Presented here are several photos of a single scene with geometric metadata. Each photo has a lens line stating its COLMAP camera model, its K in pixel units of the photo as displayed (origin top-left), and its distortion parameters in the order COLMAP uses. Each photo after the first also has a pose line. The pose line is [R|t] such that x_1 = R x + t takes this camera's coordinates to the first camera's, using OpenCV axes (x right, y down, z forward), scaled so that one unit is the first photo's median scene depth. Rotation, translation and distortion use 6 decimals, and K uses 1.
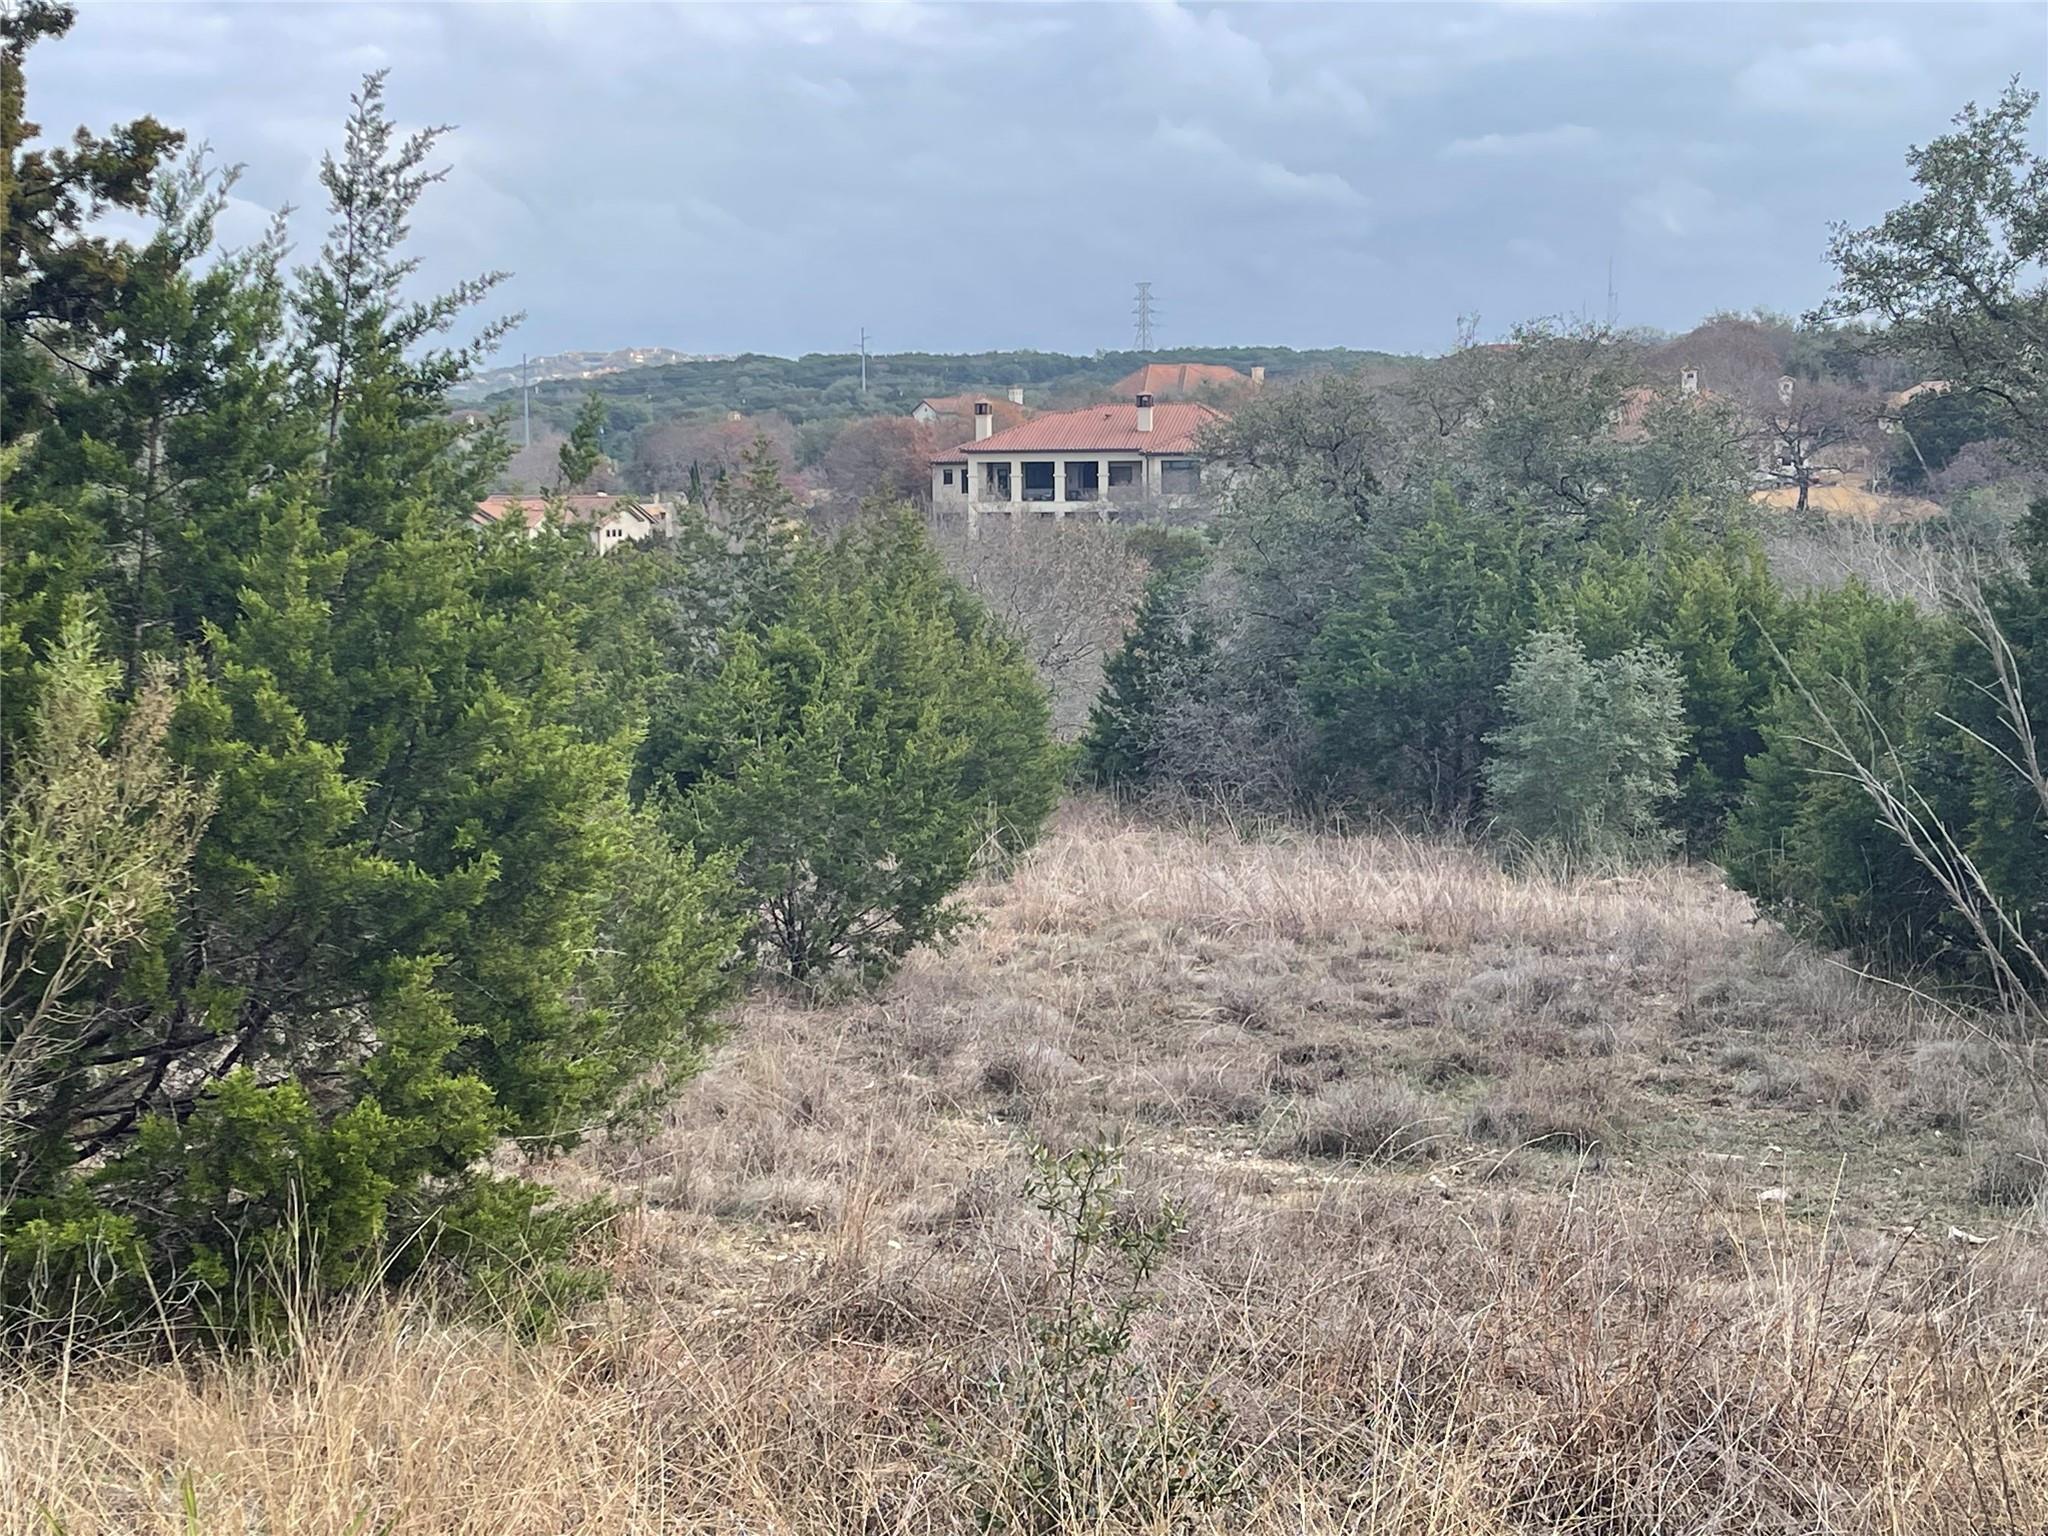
lens RADIAL K [[3030.2, 0, 1021.0], [0, 3030.2, 817.8], [0, 0, 1]] dist [0.173202, -0.744340]
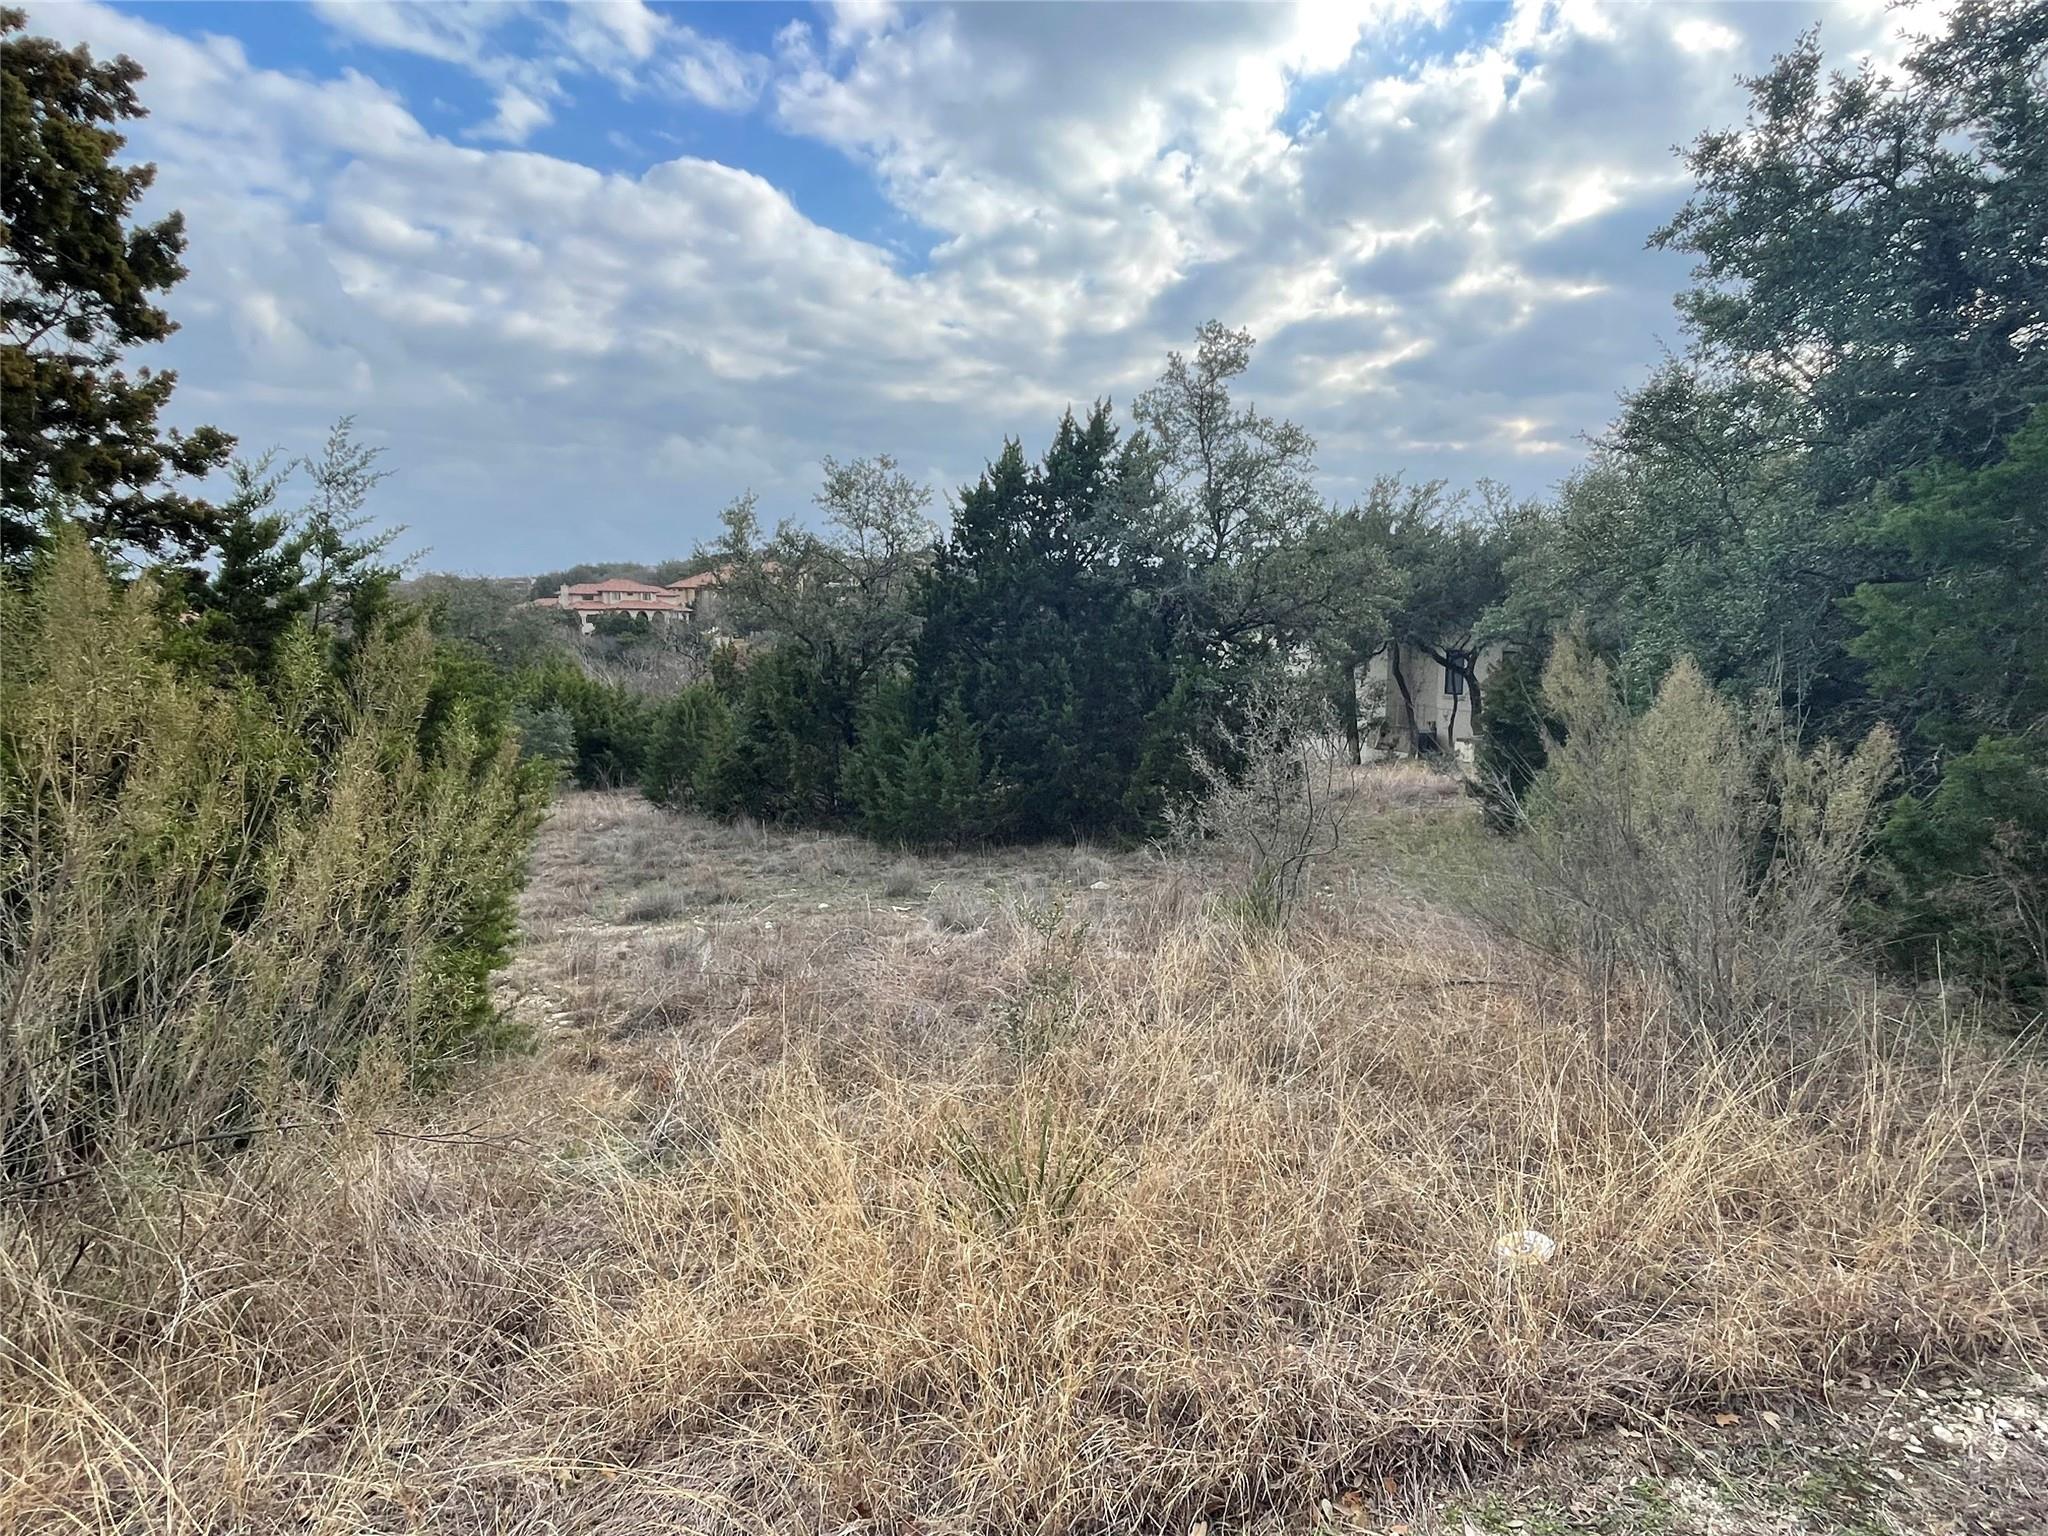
lens RADIAL K [[1141.9, 0, 1027.3], [0, 1141.9, 759.2], [0, 0, 1]] dist [0.004754, -0.002253]
pose [[0.758307, -0.067456, 0.648399, -0.128364], [0.071807, 0.997223, 0.019766, -0.005286], [-0.647931, 0.031571, 0.761044, 0.066339]]
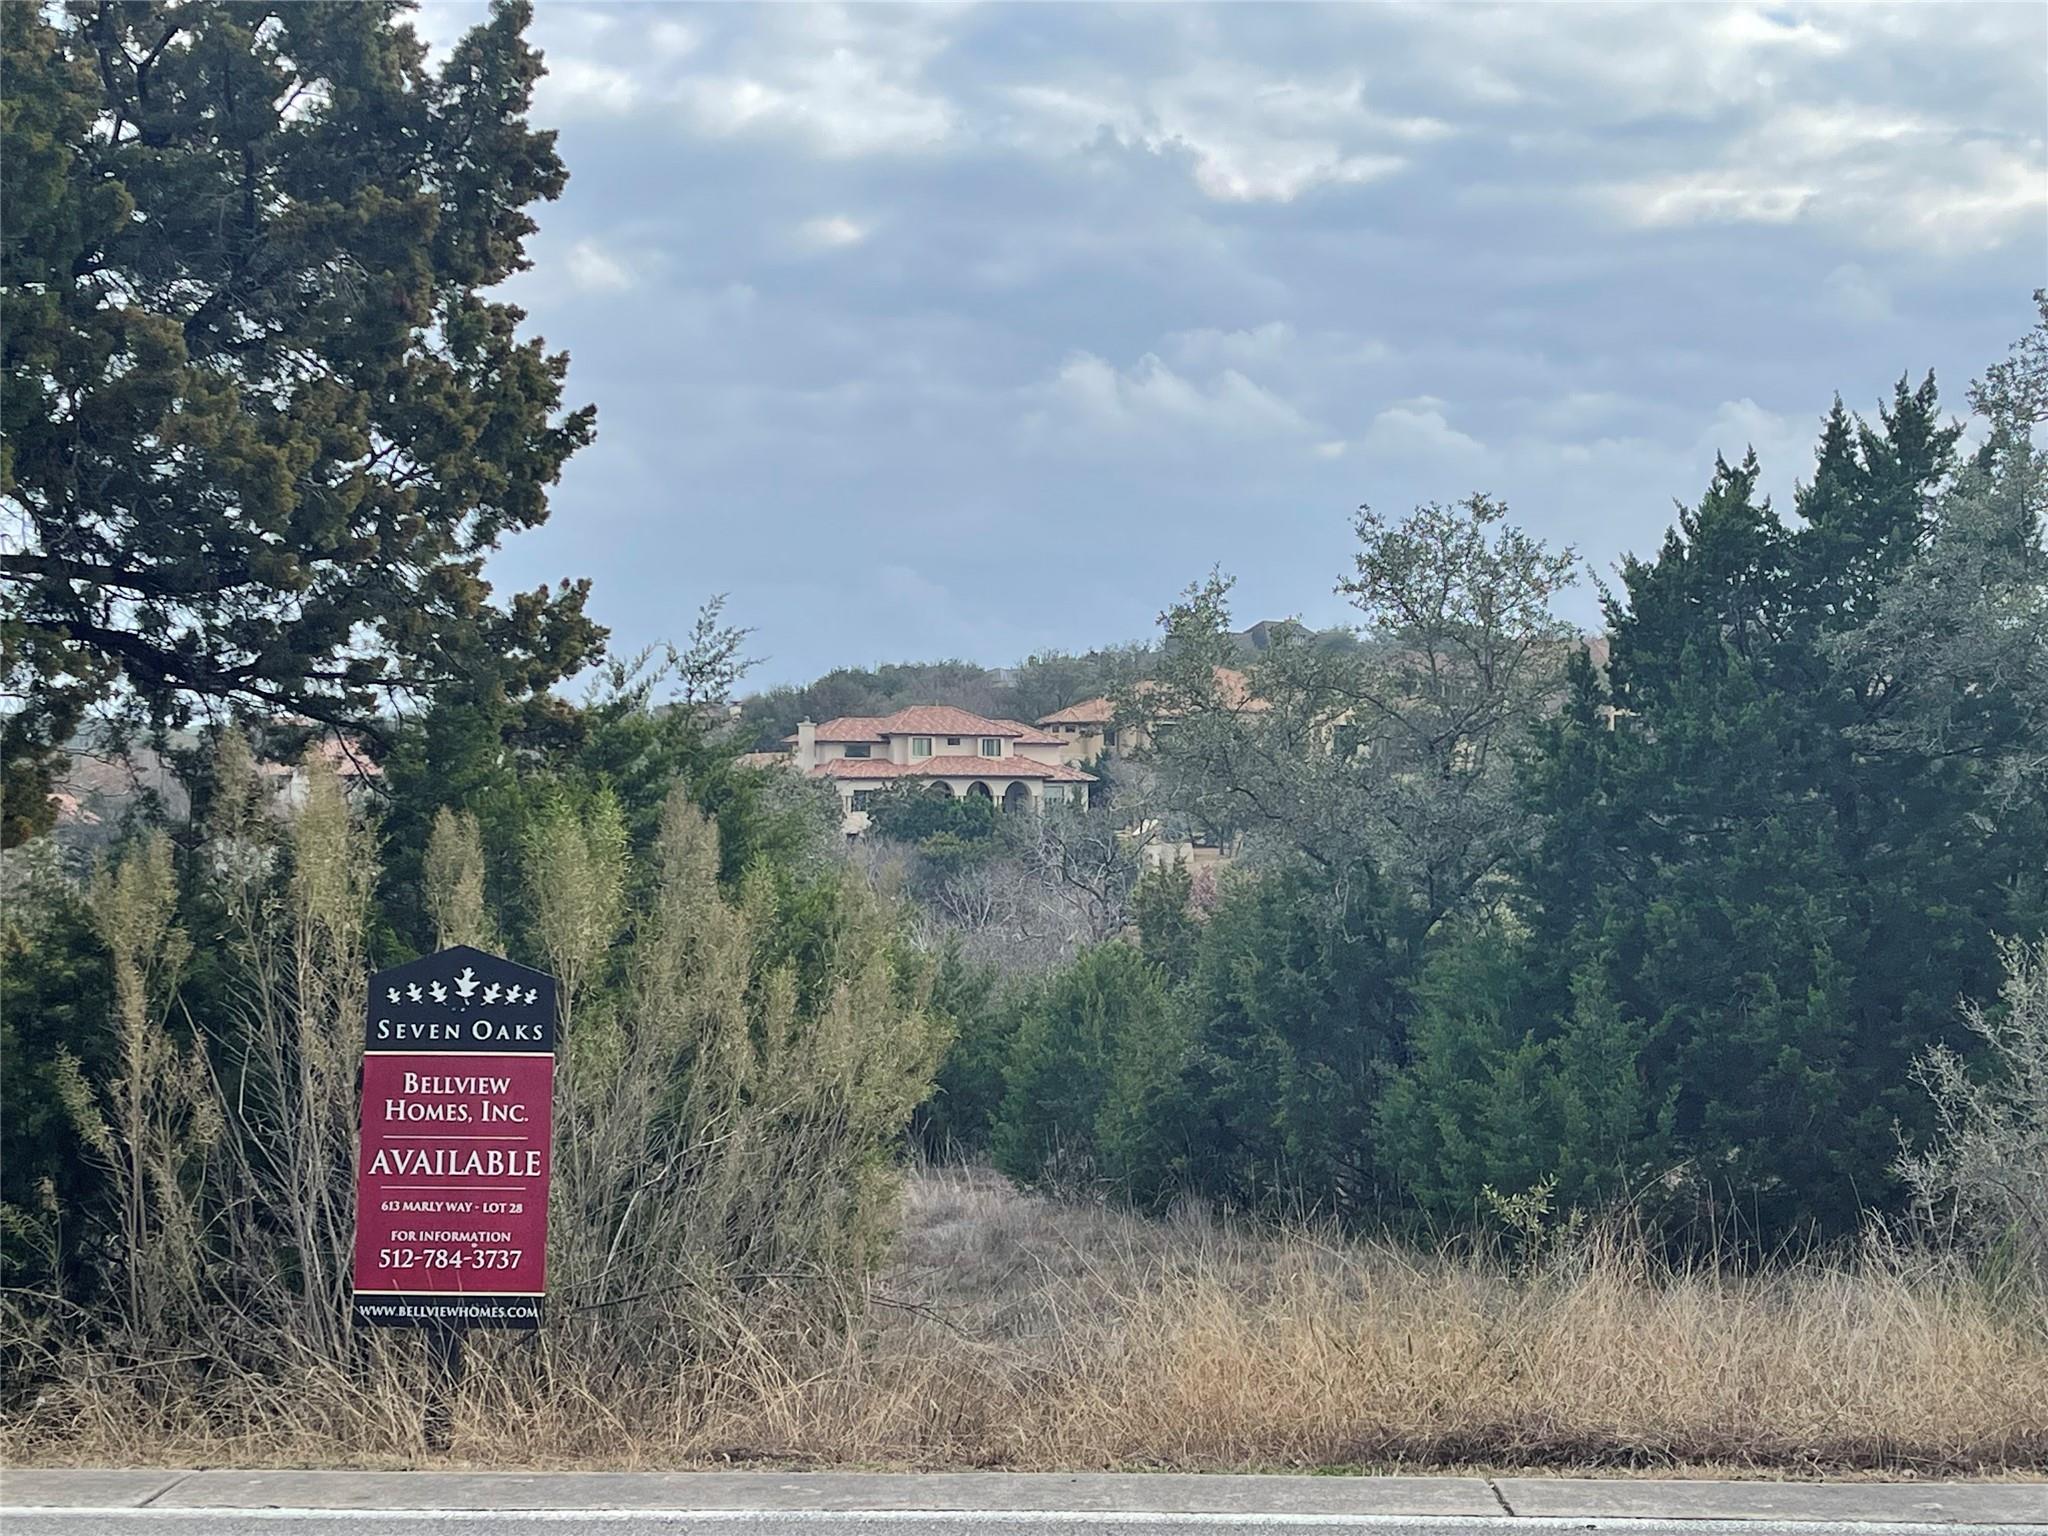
lens RADIAL K [[3030.2, 0, 1021.0], [0, 3030.2, 817.8], [0, 0, 1]] dist [0.173202, -0.744340]
pose [[0.920213, 0.005477, 0.391380, -0.236451], [0.041958, 0.992760, -0.112545, 0.017850], [-0.389163, 0.119987, 0.913321, -0.163098]]
